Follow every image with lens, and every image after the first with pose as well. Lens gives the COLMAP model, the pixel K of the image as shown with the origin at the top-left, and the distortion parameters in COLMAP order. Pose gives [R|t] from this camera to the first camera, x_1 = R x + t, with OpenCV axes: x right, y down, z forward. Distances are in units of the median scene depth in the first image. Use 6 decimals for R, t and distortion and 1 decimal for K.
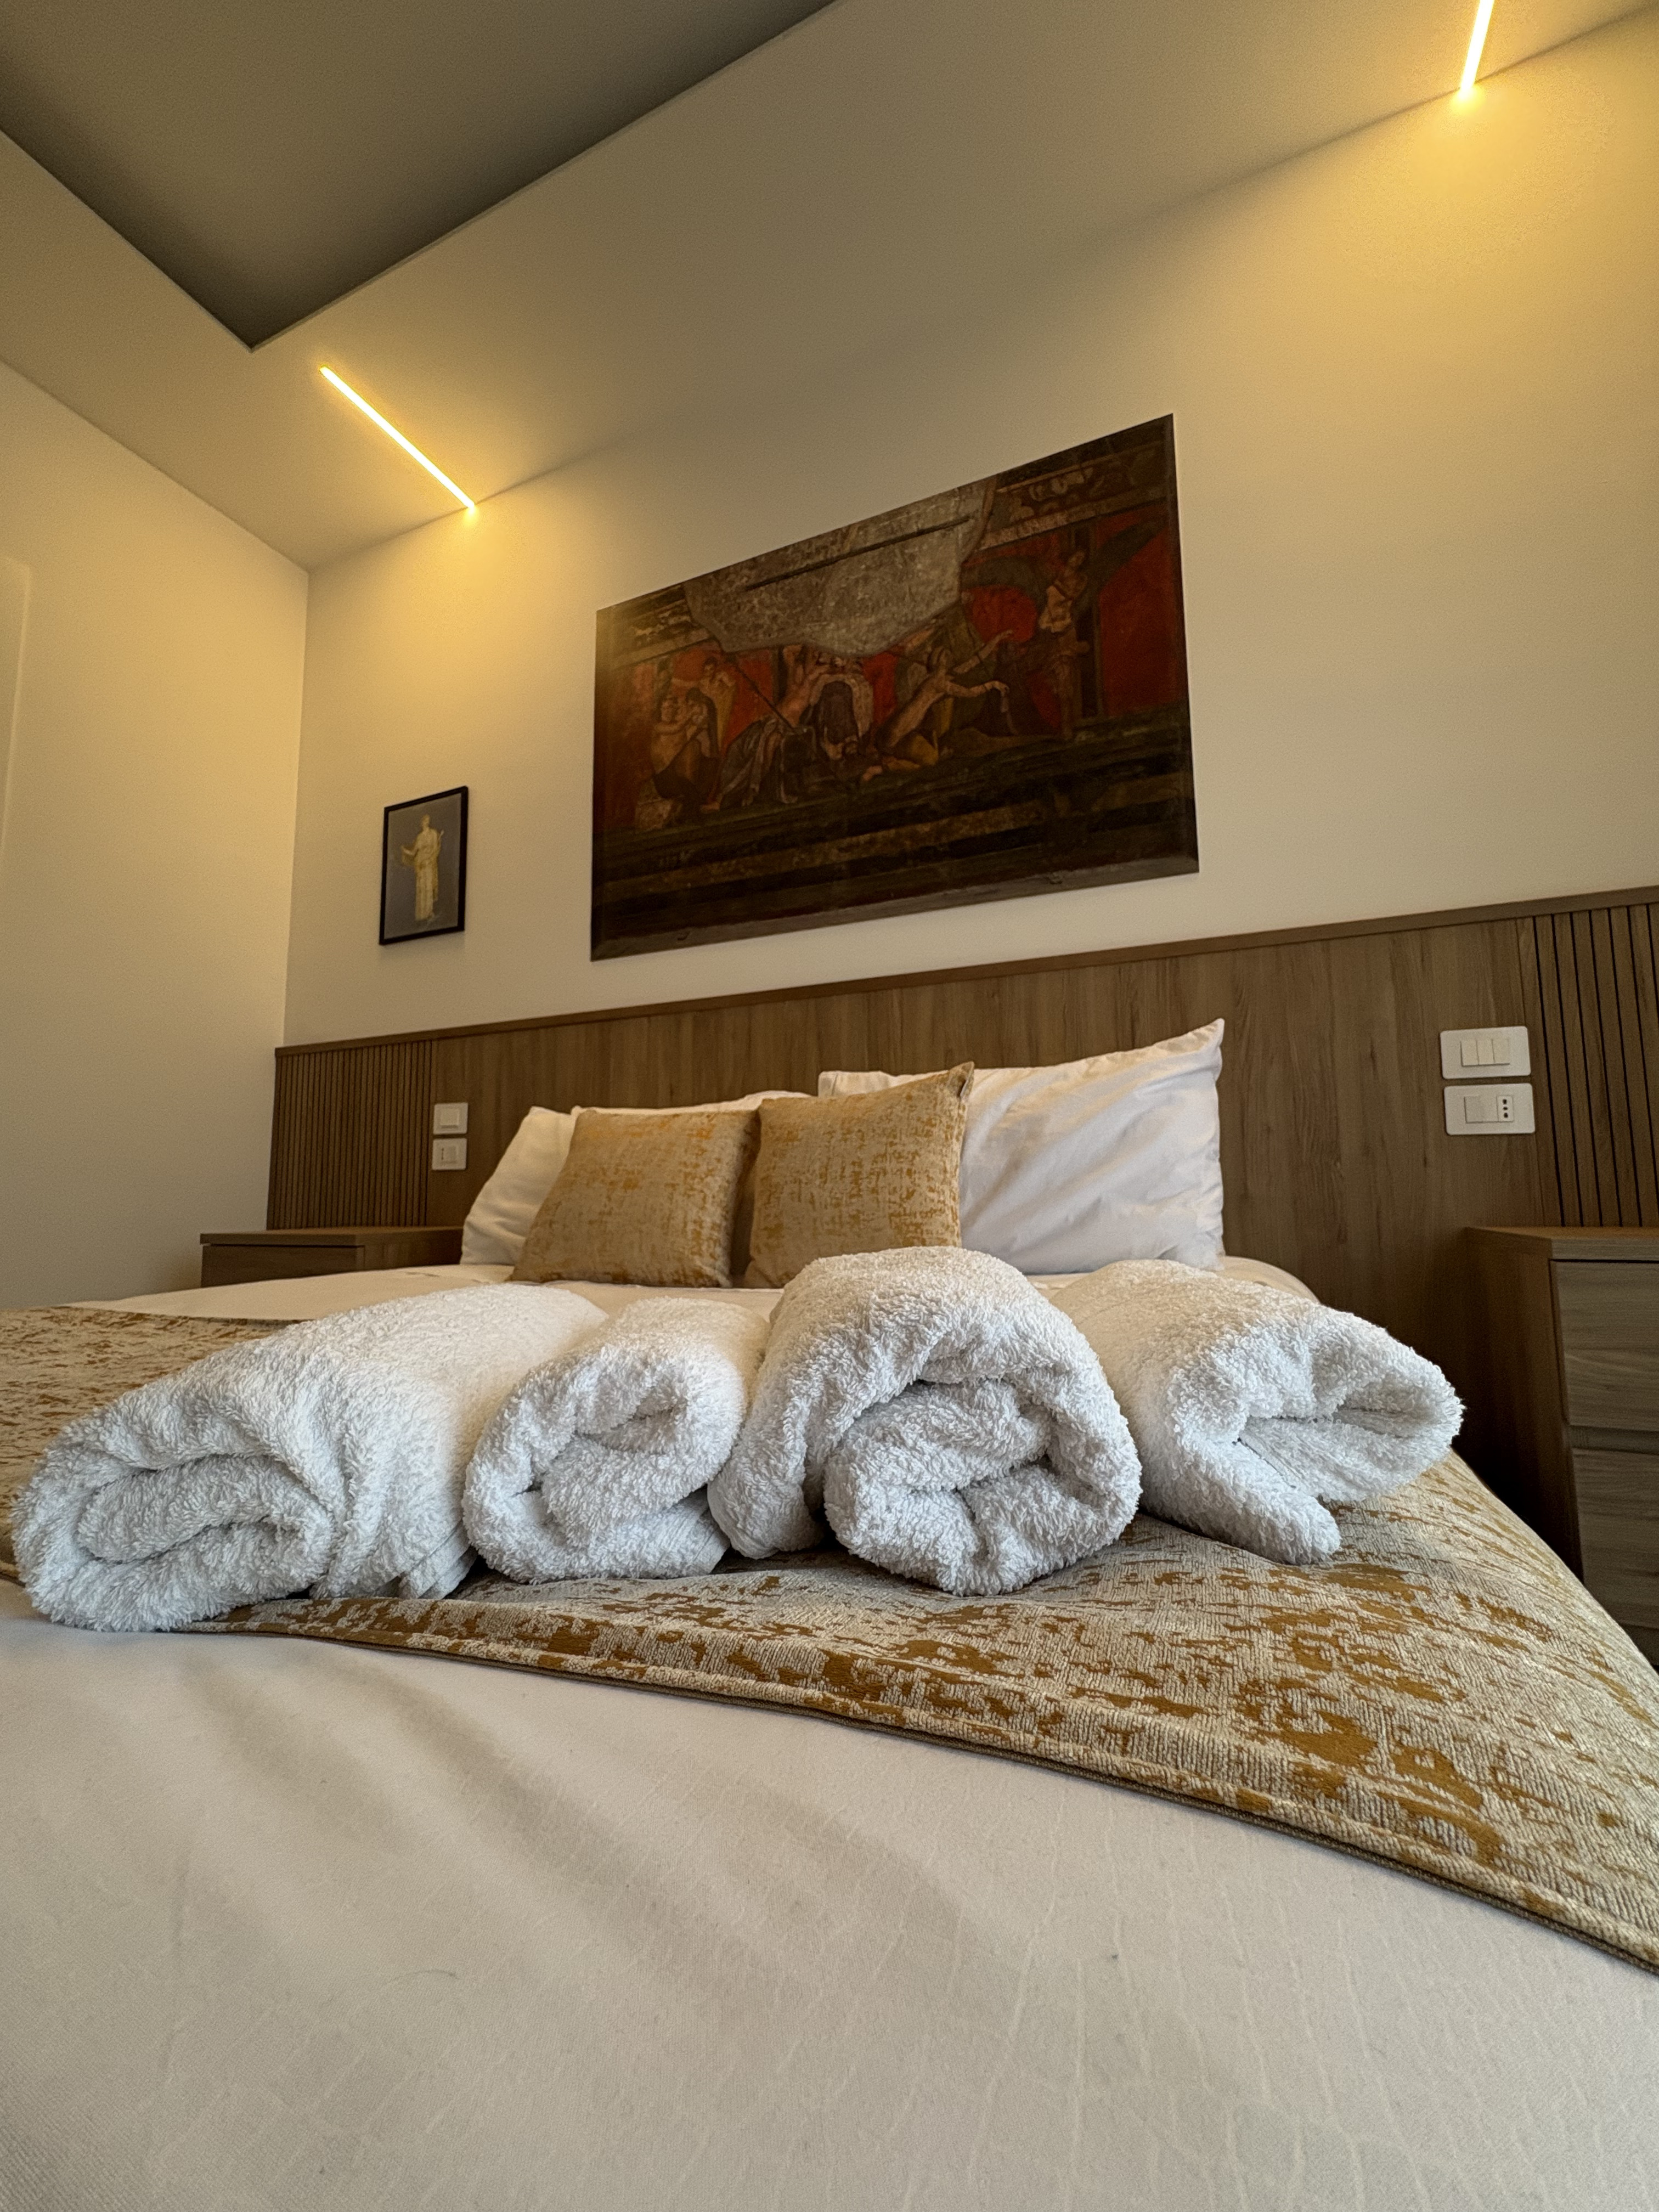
lens RADIAL K [[878.5, 0, 823.0], [0, 878.5, 1104.2], [0, 0, 1]] dist [-0.000886, -0.000178]
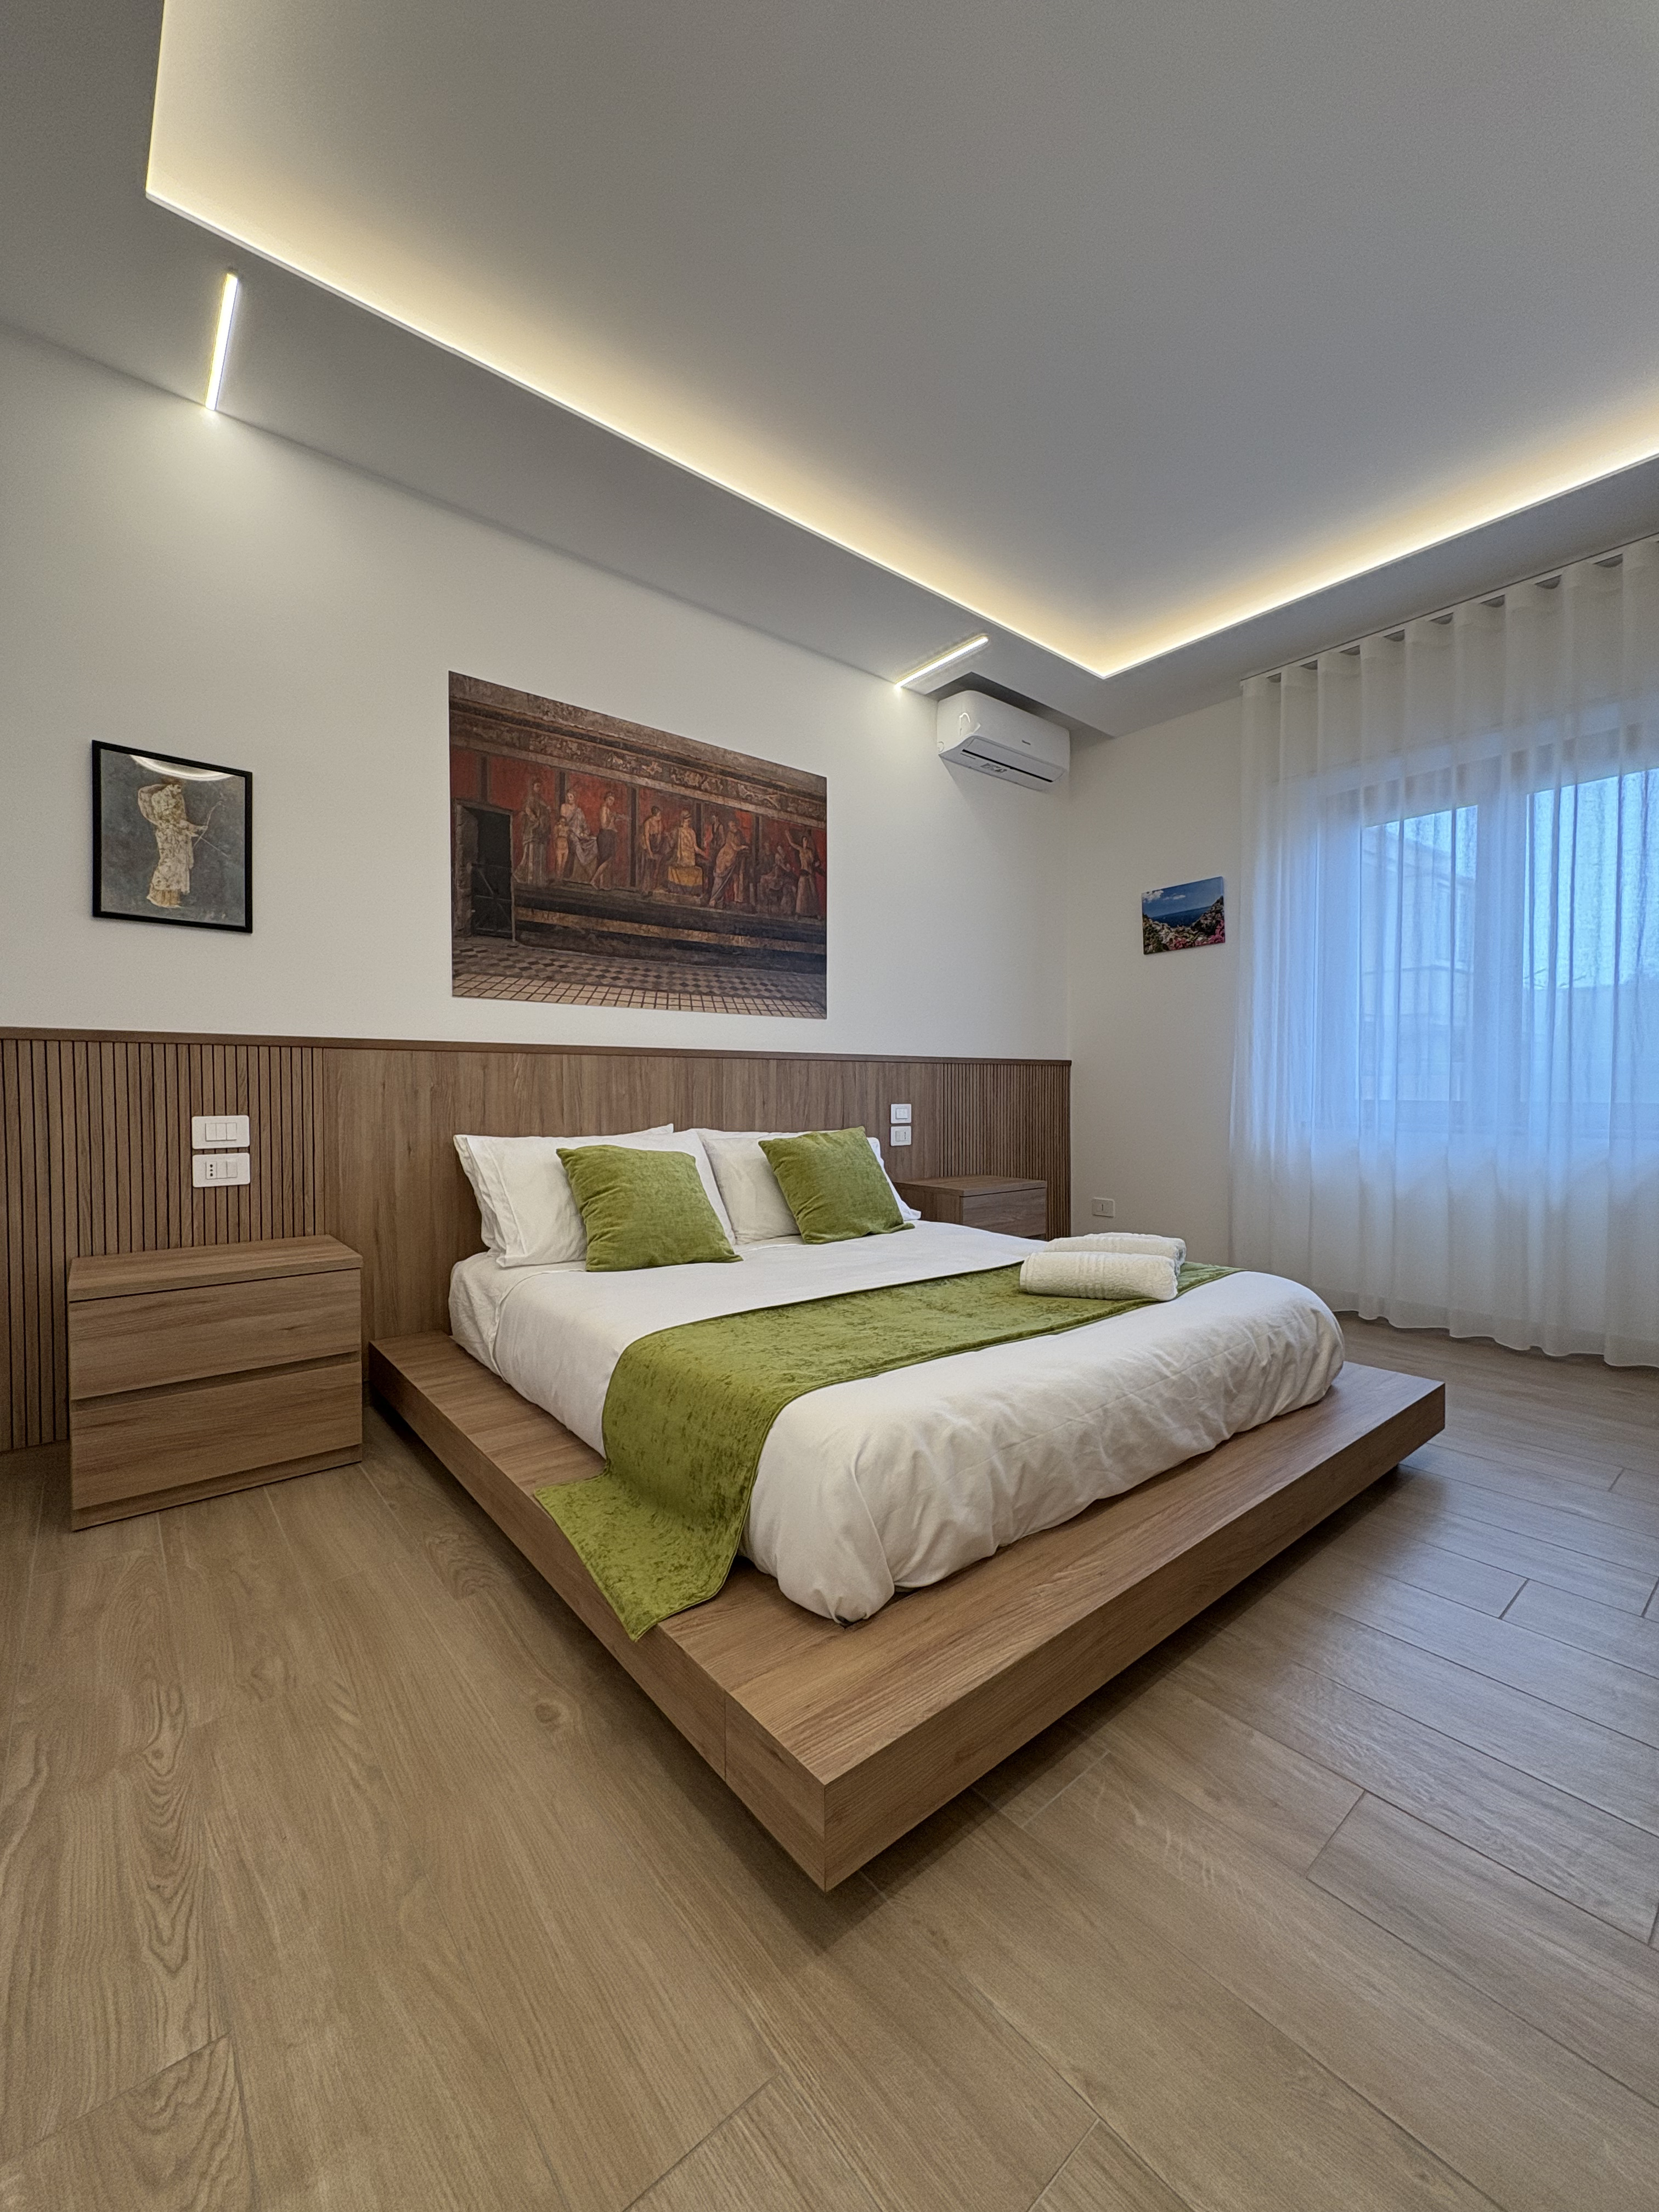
lens RADIAL K [[878.5, 0, 823.0], [0, 878.5, 1104.2], [0, 0, 1]] dist [-0.000886, -0.000178]
pose [[0.459484, -0.007200, 0.888157, -1.232273], [-0.102666, 0.992834, 0.061163, -0.165214], [-0.882232, -0.119287, 0.455452, 0.021421]]
